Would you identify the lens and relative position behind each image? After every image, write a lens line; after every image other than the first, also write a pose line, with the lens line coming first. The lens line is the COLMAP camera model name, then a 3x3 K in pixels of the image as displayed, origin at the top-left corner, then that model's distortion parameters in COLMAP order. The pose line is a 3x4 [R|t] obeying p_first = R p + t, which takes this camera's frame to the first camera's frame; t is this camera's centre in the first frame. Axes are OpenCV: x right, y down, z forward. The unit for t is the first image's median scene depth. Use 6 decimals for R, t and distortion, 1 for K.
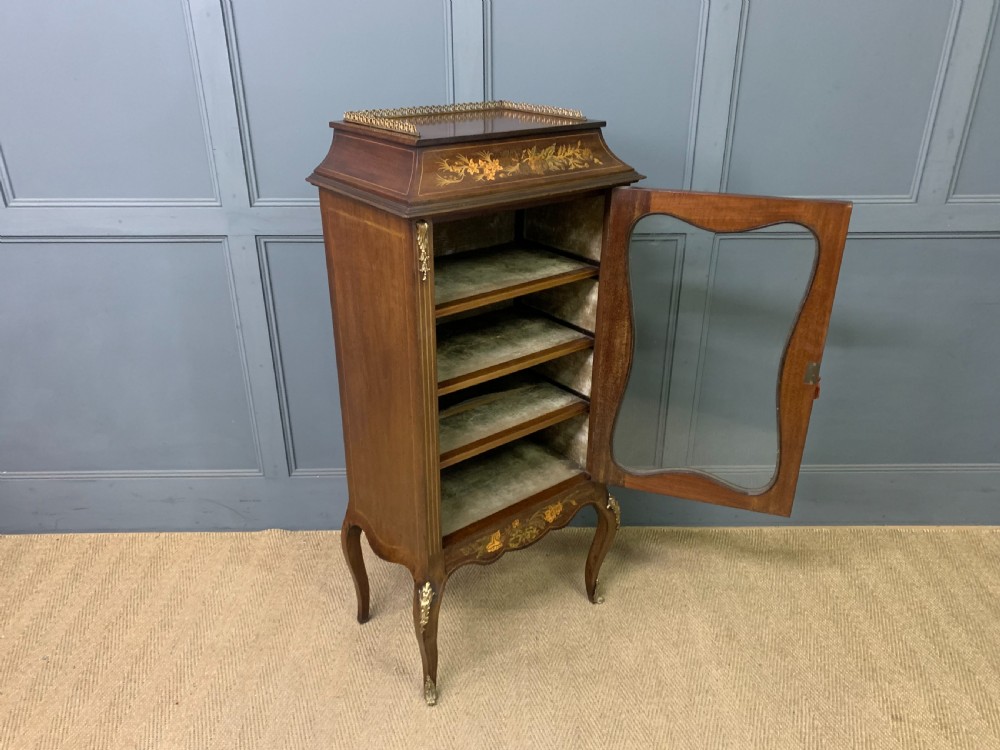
lens RADIAL K [[759.6, 0, 500.8], [0, 759.6, 380.5], [0, 0, 1]] dist [0.074581, -0.106257]
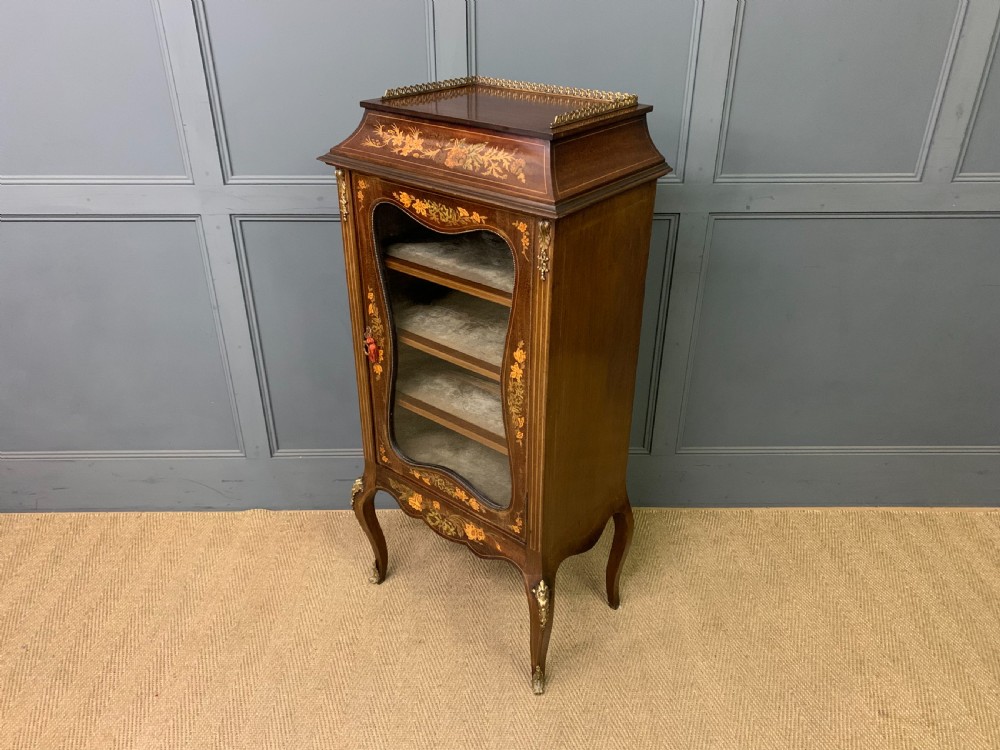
lens RADIAL K [[766.8, 0, 493.3], [0, 766.8, 371.0], [0, 0, 1]] dist [0.180239, -0.462626]
pose [[0.205643, 0.465628, -0.860757, 0.837870], [-0.417496, 0.837241, 0.353163, -0.353561], [0.885103, 0.286737, 0.366570, 0.652434]]
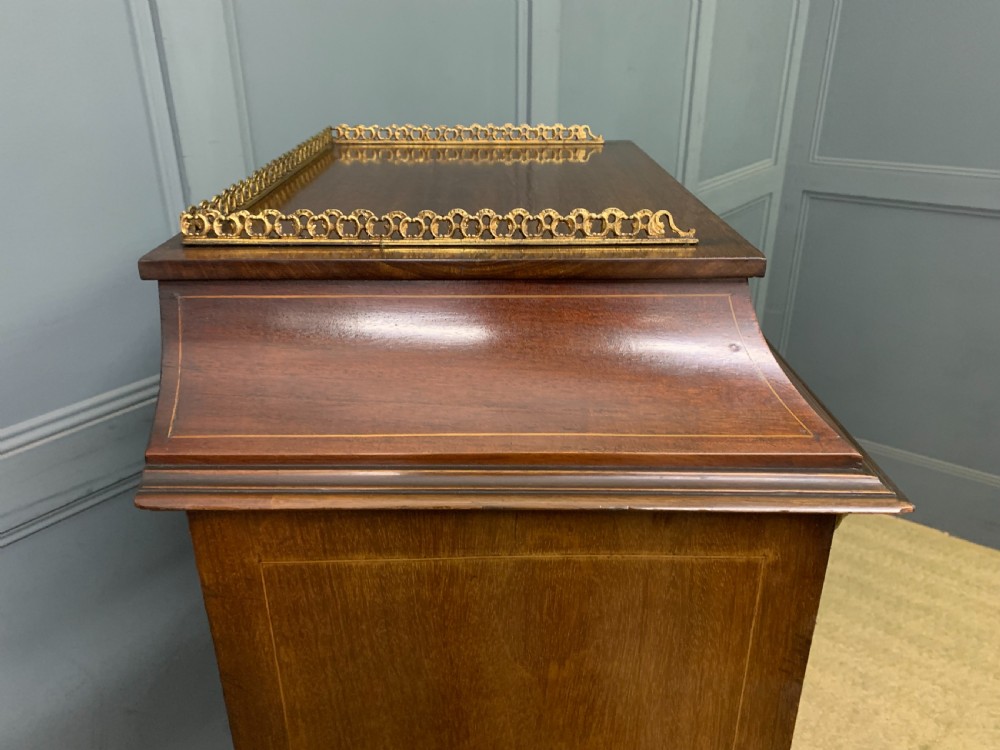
lens RADIAL K [[770.2, 0, 502.5], [0, 770.2, 381.1], [0, 0, 1]] dist [0.085227, -0.131254]
pose [[0.616158, -0.330982, 0.714703, -0.309935], [0.338664, 0.930585, 0.138989, -0.262221], [-0.711095, 0.156405, 0.685479, 0.659334]]
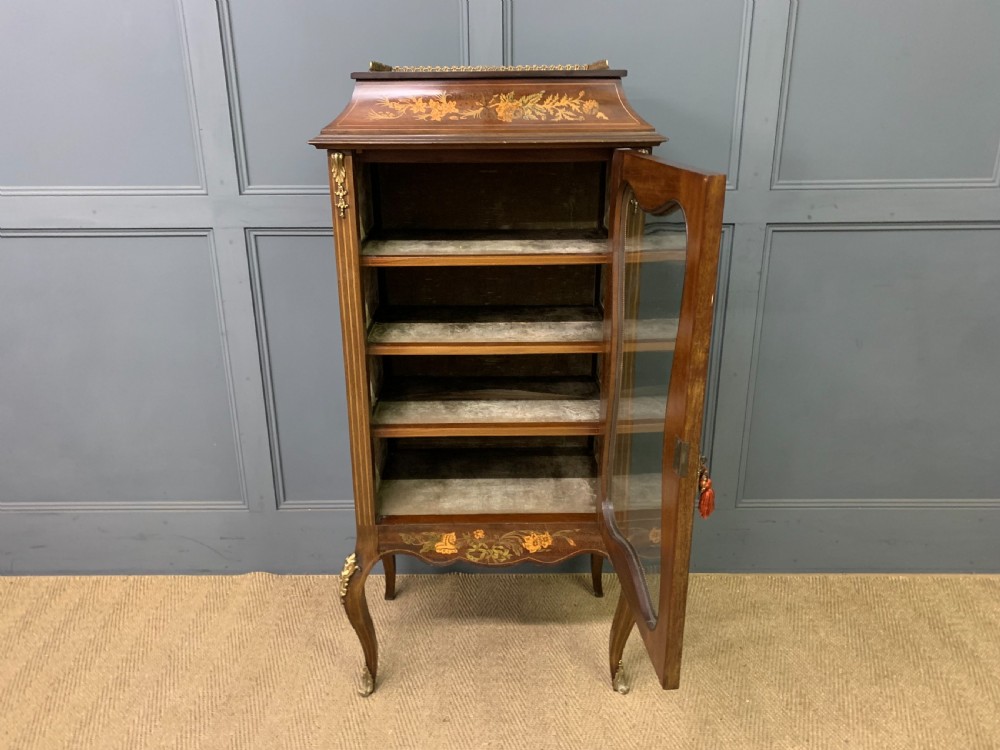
lens RADIAL K [[766.8, 0, 493.3], [0, 766.8, 371.0], [0, 0, 1]] dist [0.180239, -0.462626]
pose [[0.782781, 0.195719, -0.590719, 0.522747], [-0.254361, 0.966966, -0.016684, 0.019388], [0.567939, 0.163315, 0.806705, 0.273196]]
